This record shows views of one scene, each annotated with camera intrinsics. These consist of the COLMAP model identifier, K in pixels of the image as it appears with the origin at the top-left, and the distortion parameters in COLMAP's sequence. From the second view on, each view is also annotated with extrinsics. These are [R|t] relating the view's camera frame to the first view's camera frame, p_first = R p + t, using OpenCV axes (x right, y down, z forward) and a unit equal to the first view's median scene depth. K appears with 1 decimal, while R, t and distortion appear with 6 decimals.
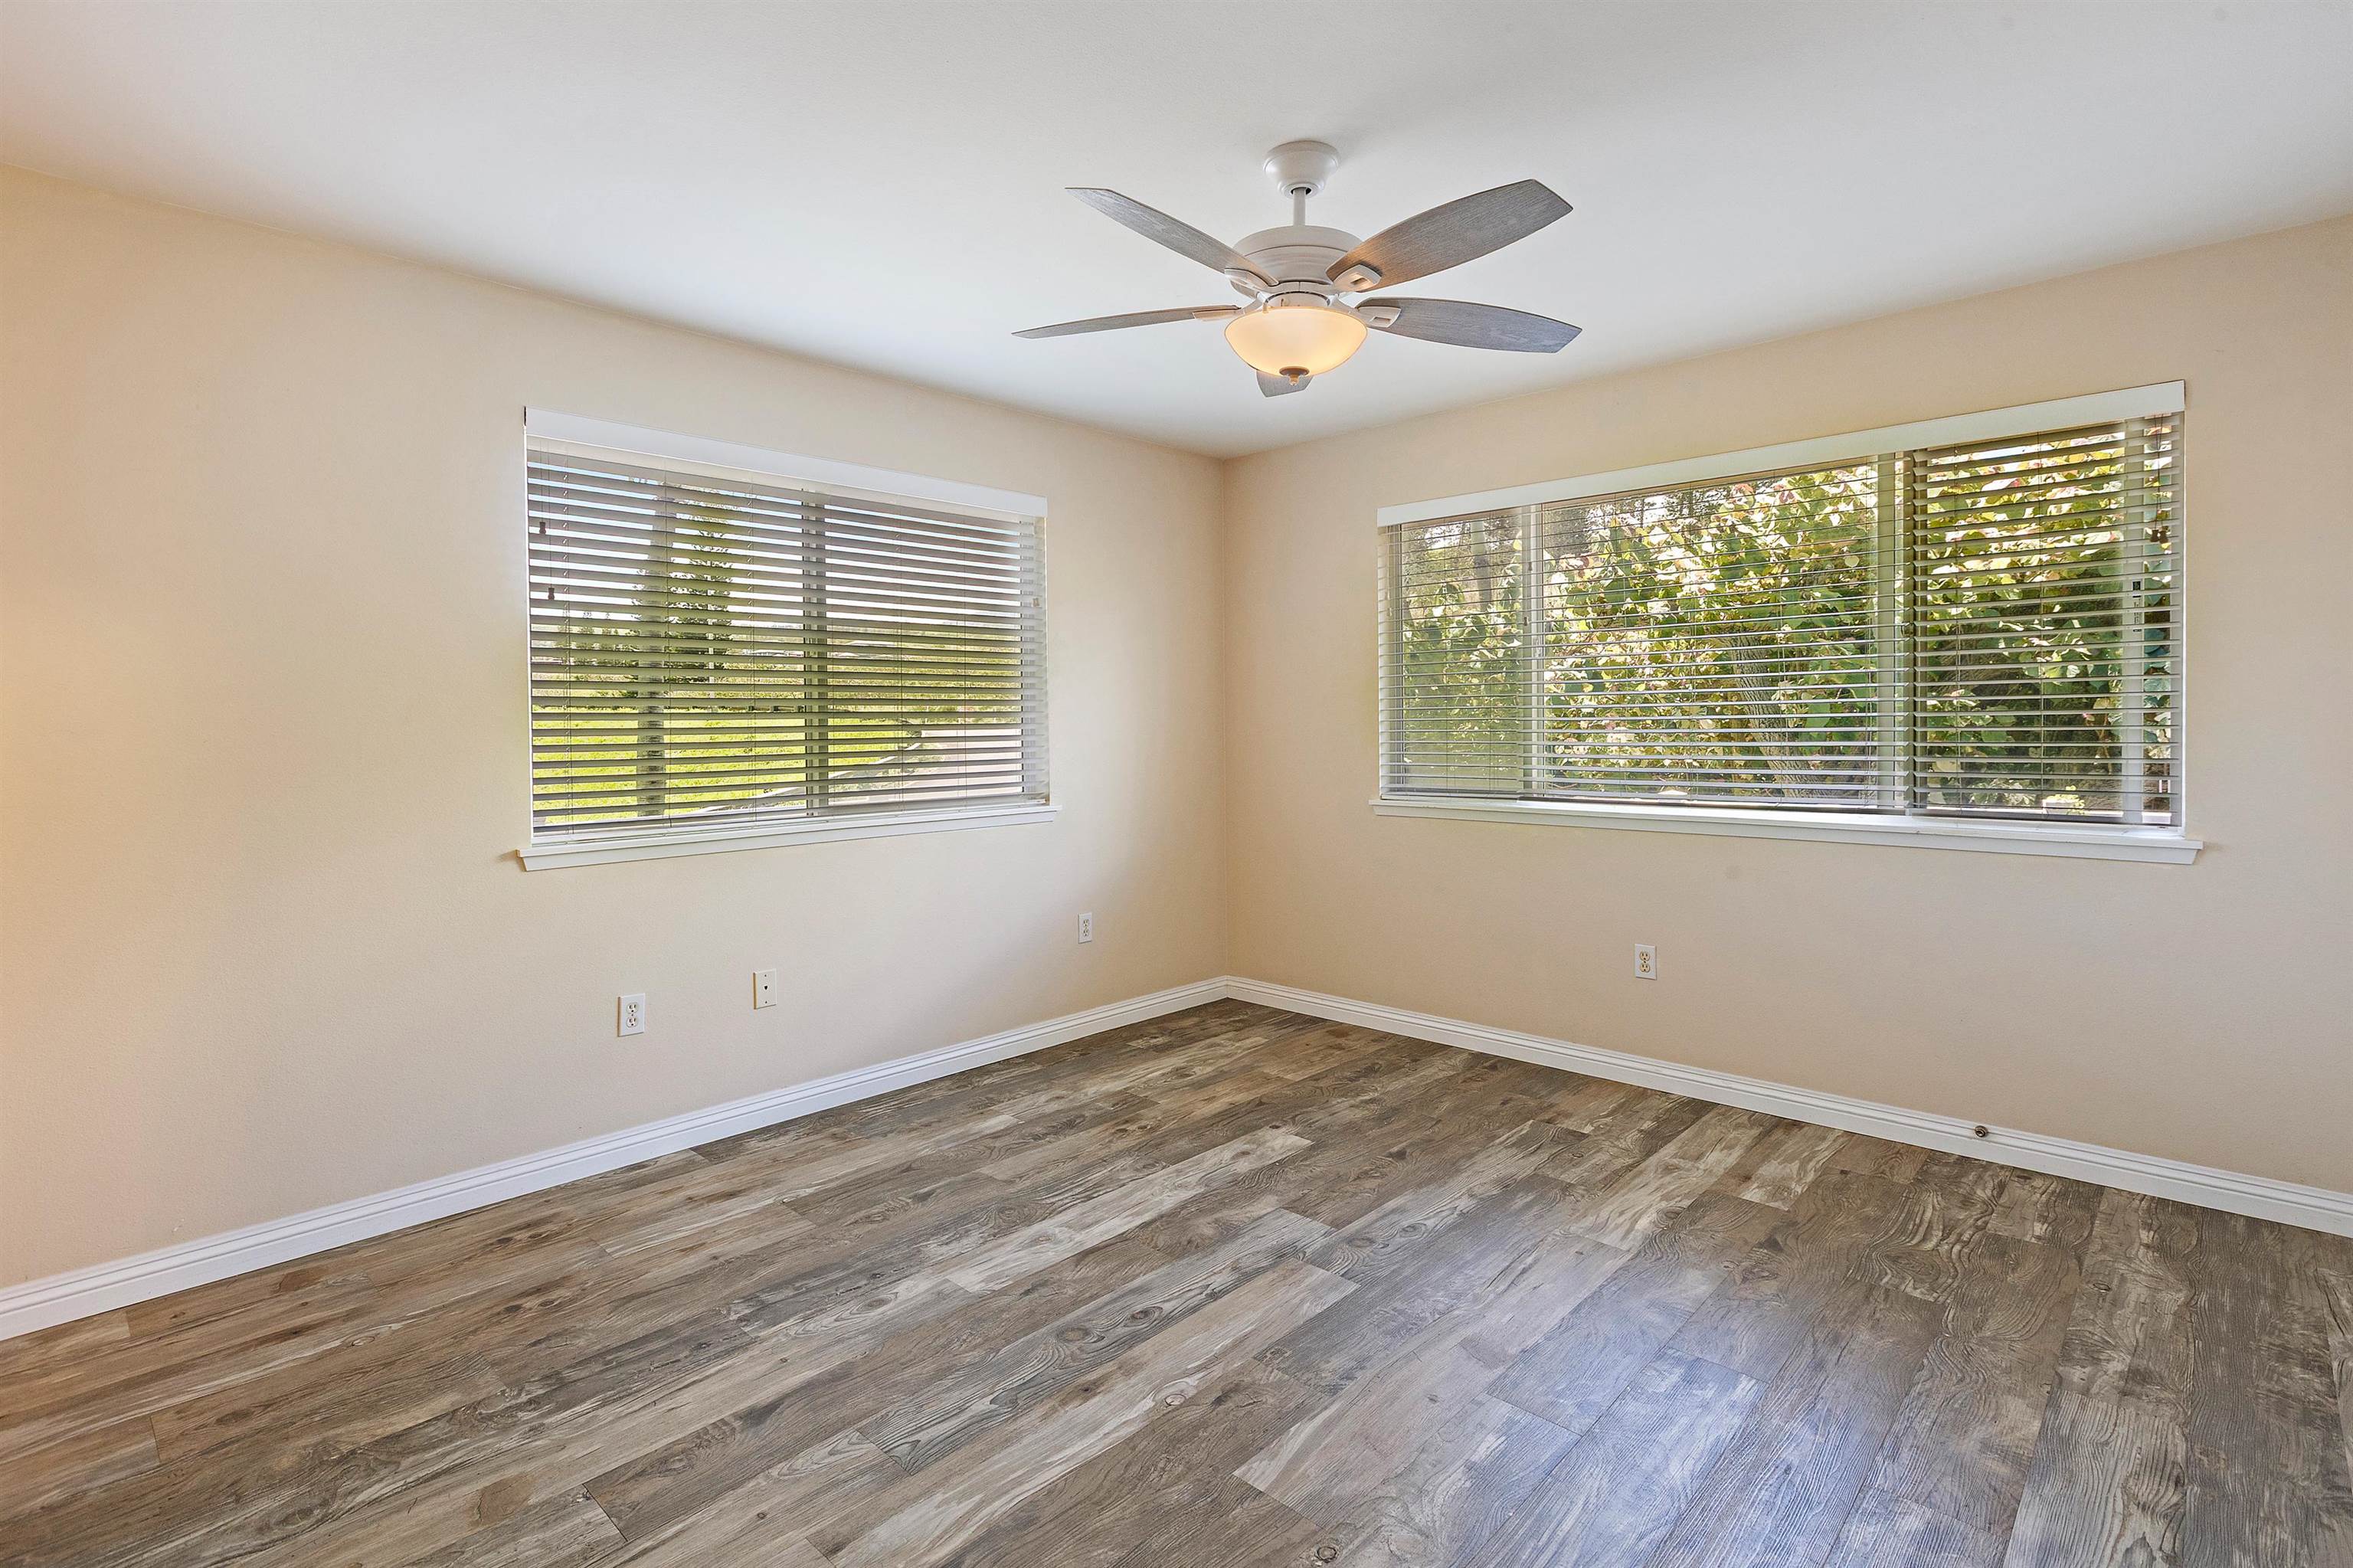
lens RADIAL K [[1110.9, 0, 1180.6], [0, 1110.9, 724.8], [0, 0, 1]] dist [-0.005898, -0.000467]
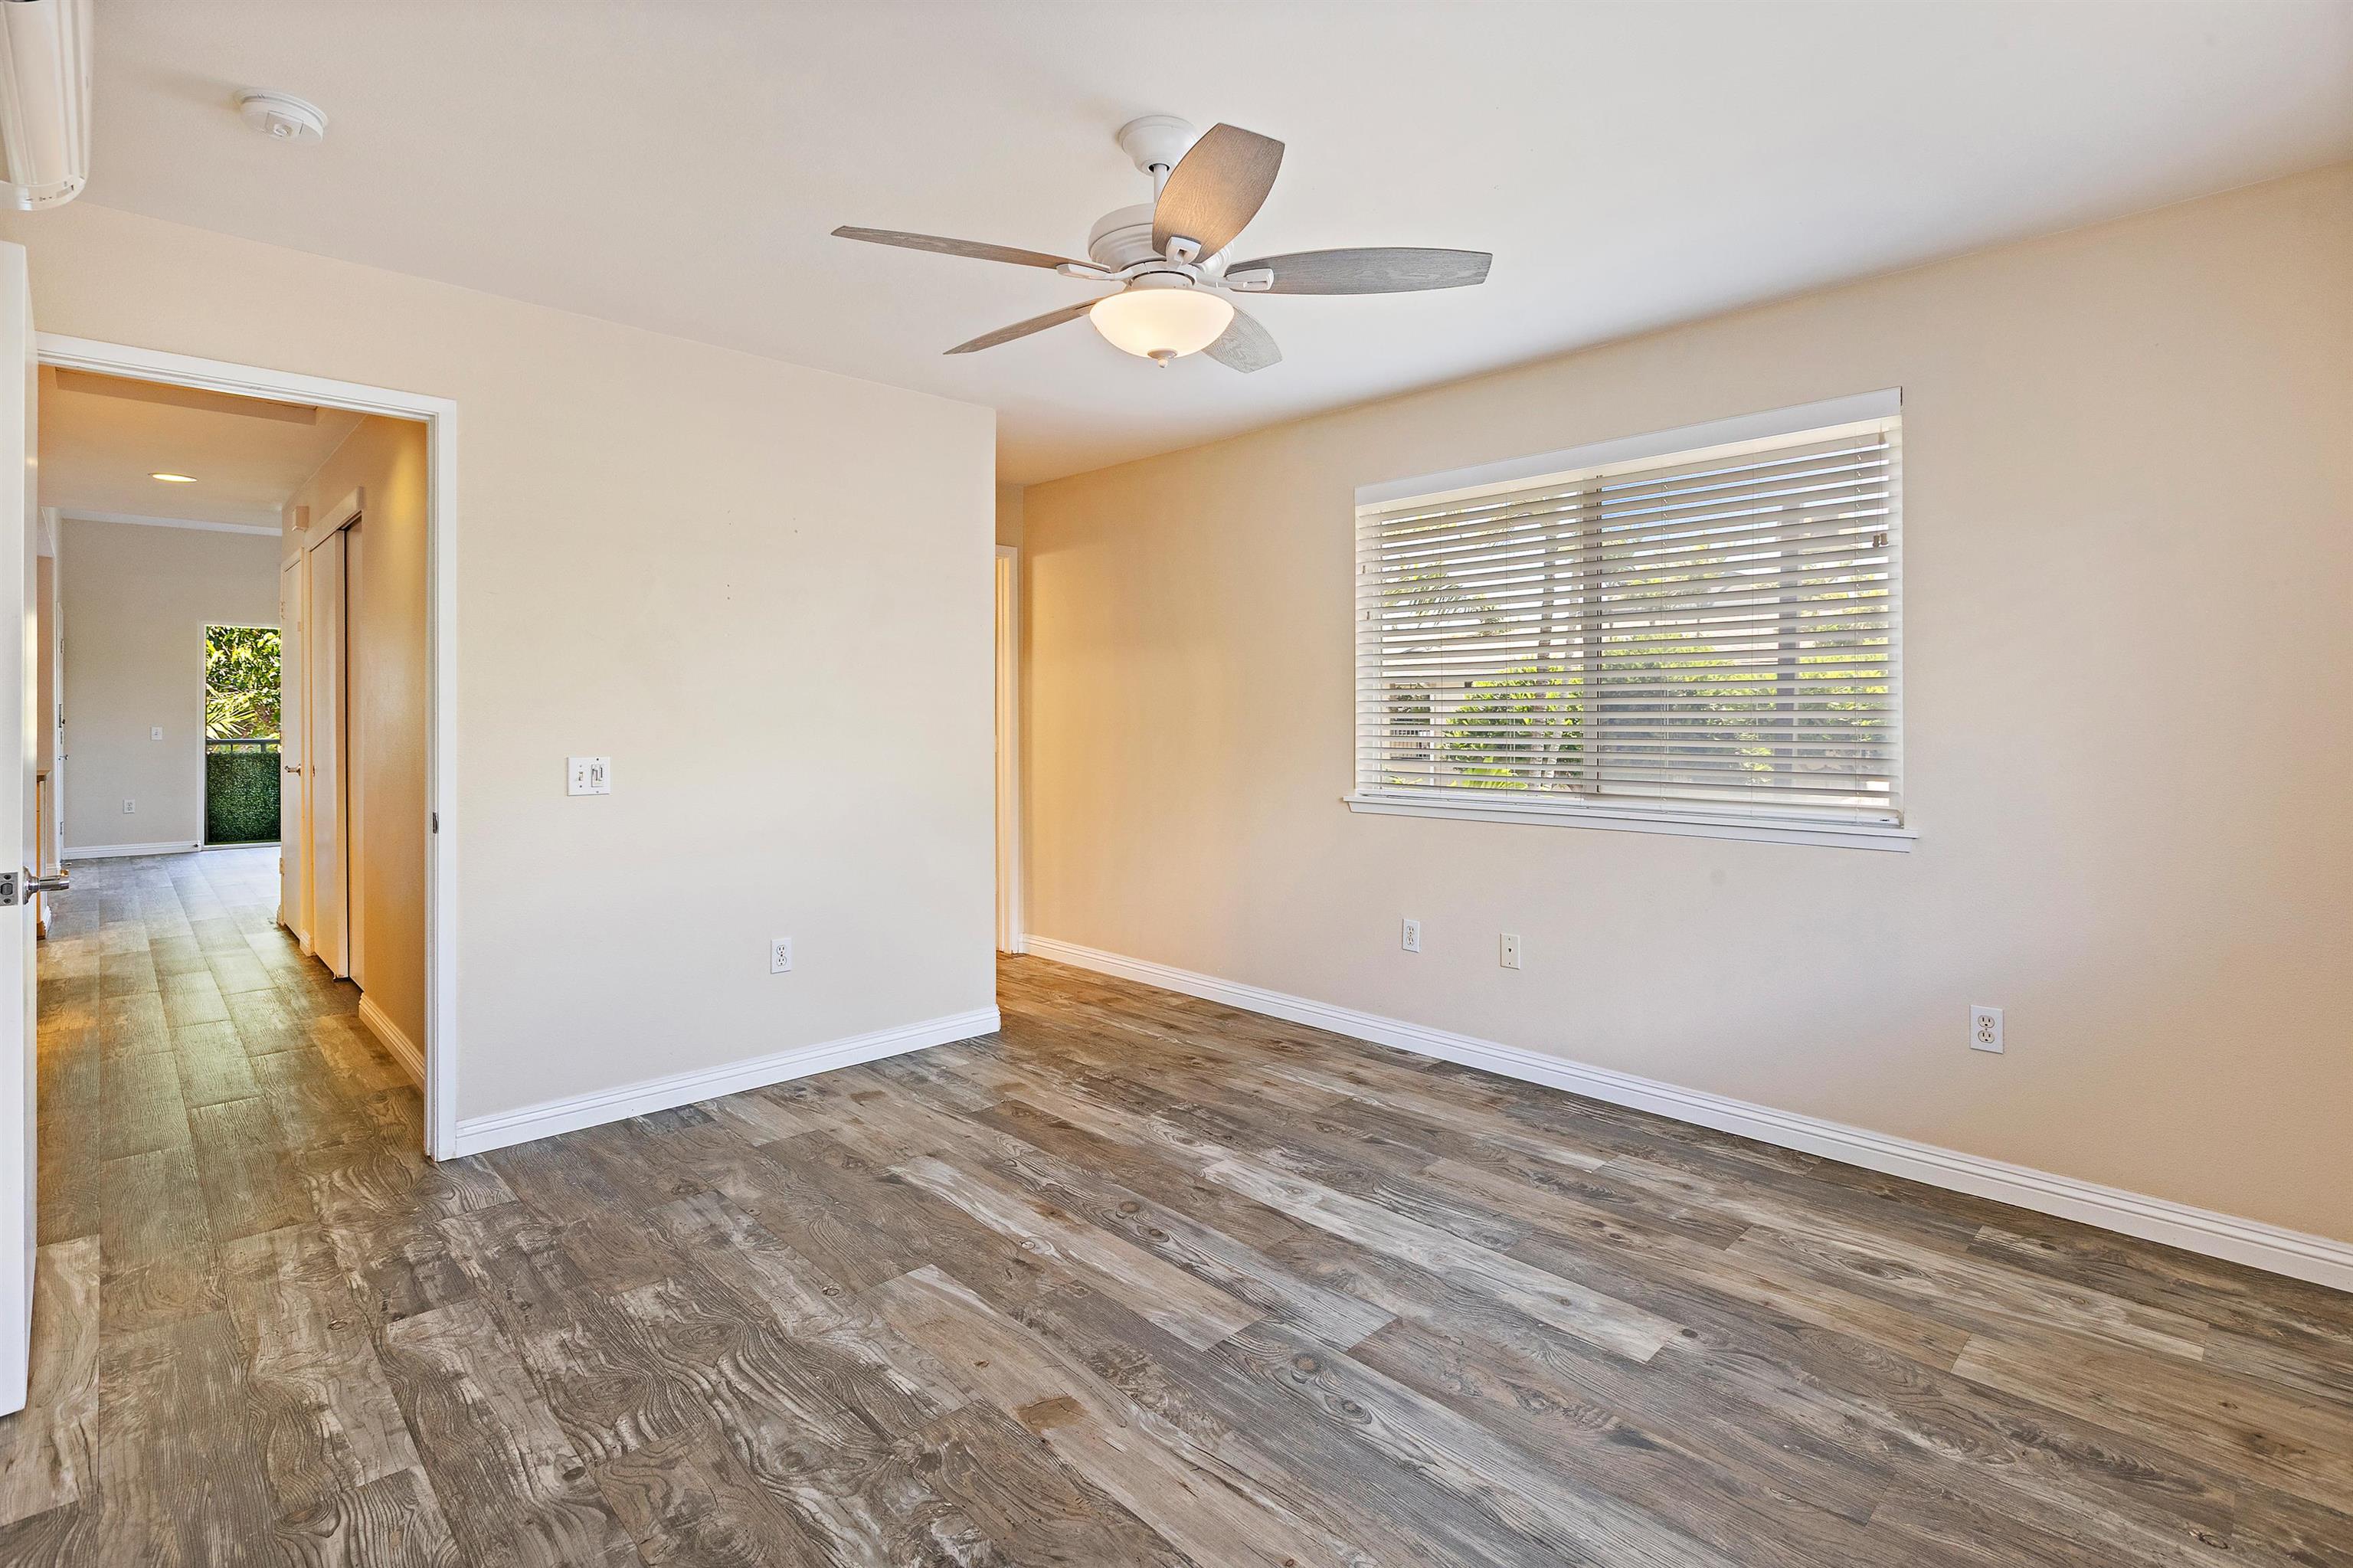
lens RADIAL K [[1110.9, 0, 1180.6], [0, 1110.9, 724.8], [0, 0, 1]] dist [-0.005898, -0.000467]
pose [[-0.042381, 0.017585, -0.998947, 0.894328], [-0.001839, 0.999842, 0.017678, -0.005965], [0.999100, 0.002587, -0.042342, 0.882035]]
